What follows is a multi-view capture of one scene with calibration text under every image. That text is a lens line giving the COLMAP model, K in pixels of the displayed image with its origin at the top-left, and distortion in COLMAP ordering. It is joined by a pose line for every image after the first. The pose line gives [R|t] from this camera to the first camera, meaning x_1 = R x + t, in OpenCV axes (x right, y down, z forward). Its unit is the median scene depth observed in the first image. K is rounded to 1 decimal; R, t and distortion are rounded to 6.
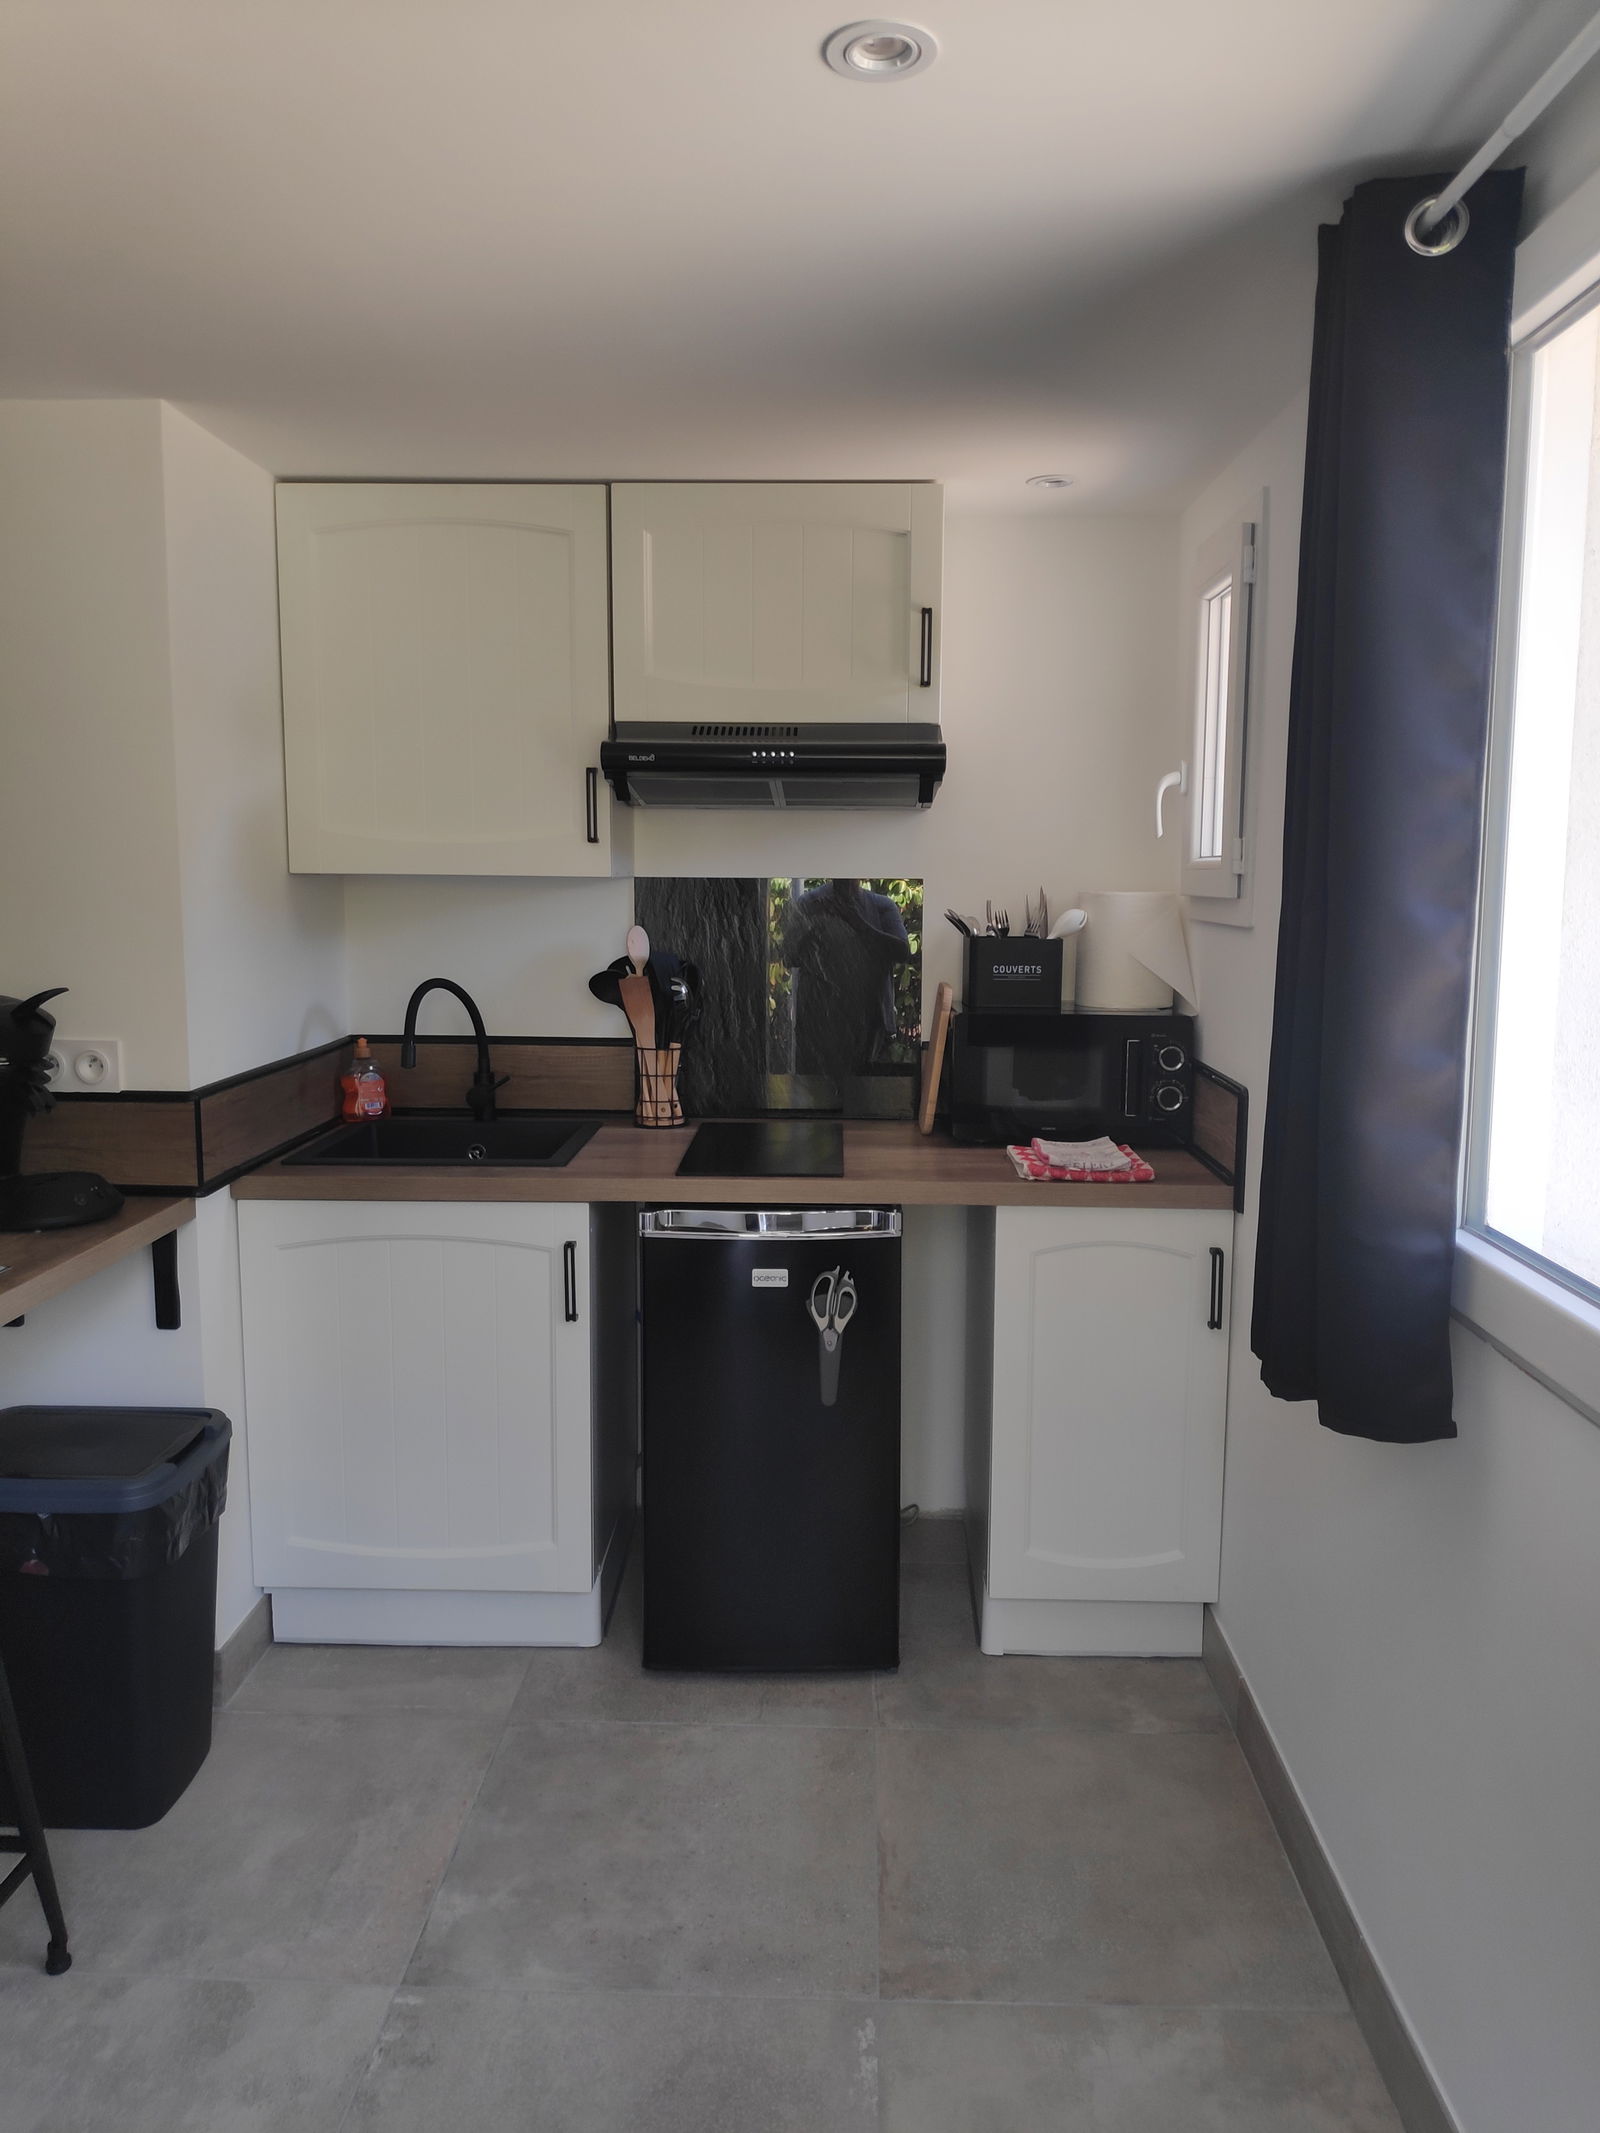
lens RADIAL K [[1522.8, 0, 828.0], [0, 1522.8, 1053.7], [0, 0, 1]] dist [0.013449, -0.037129]
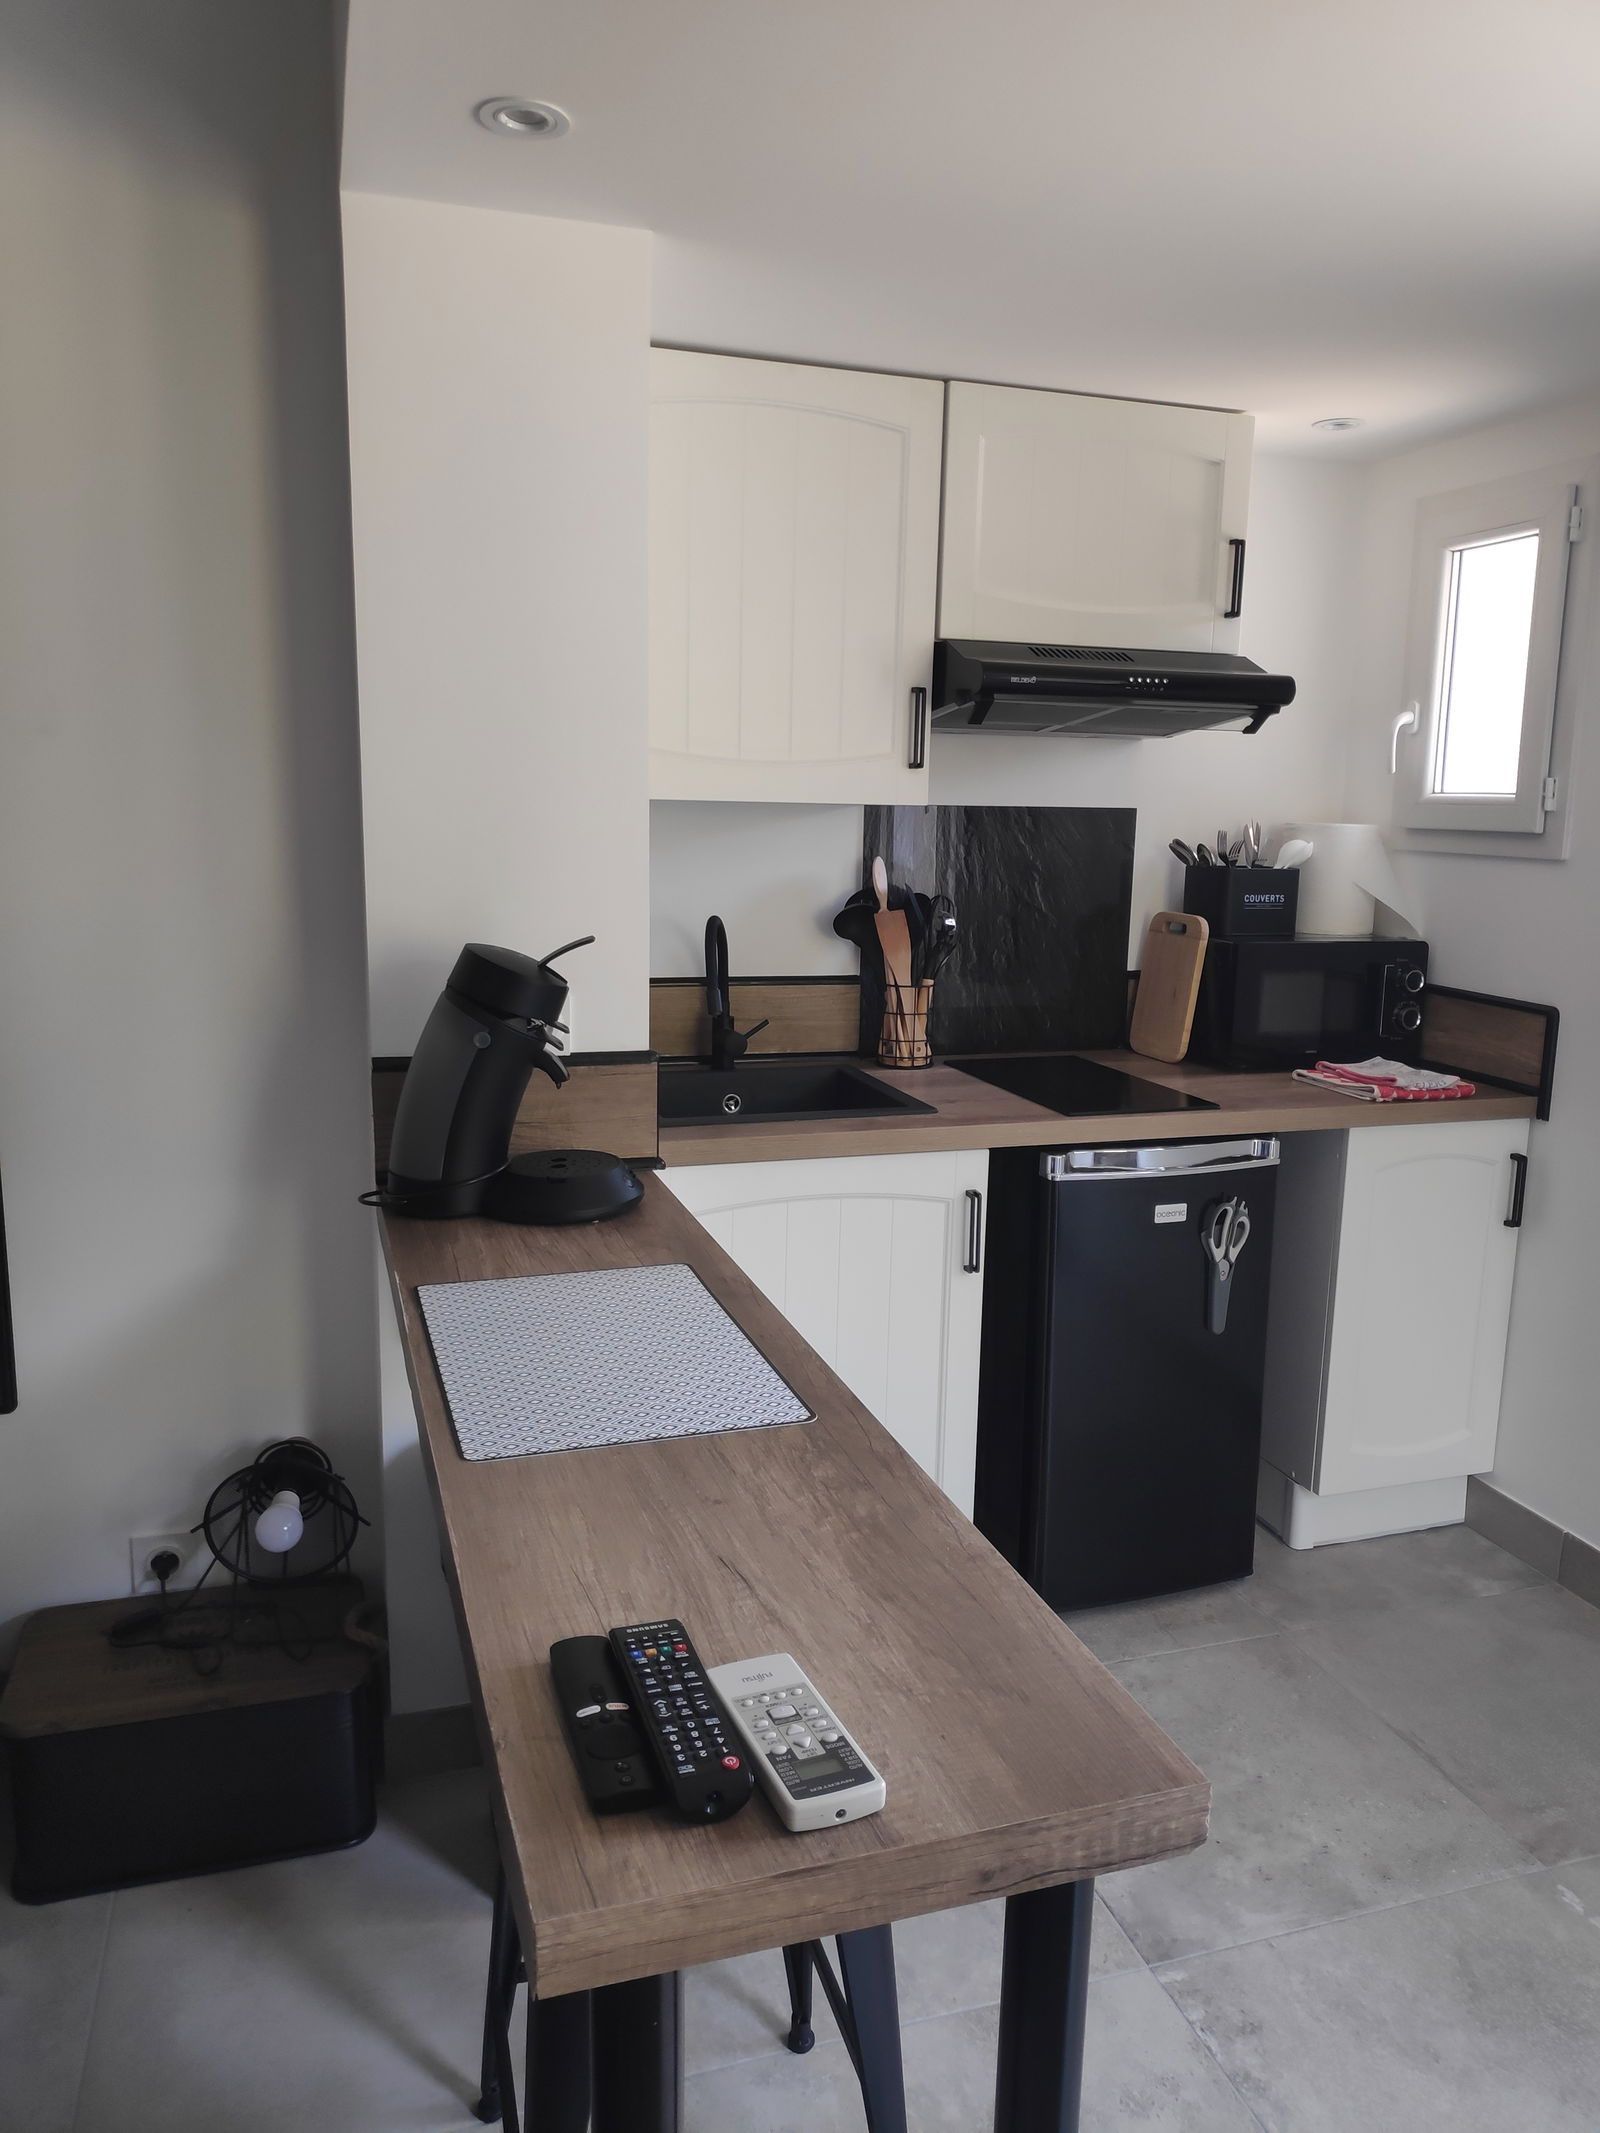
lens RADIAL K [[1522.8, 0, 801.2], [0, 1522.8, 1057.4], [0, 0, 1]] dist [0.013449, -0.037129]
pose [[0.942707, -0.043243, 0.330808, -0.592098], [0.024694, 0.997889, 0.060071, -0.020825], [-0.332707, -0.048460, 0.941784, 0.142488]]
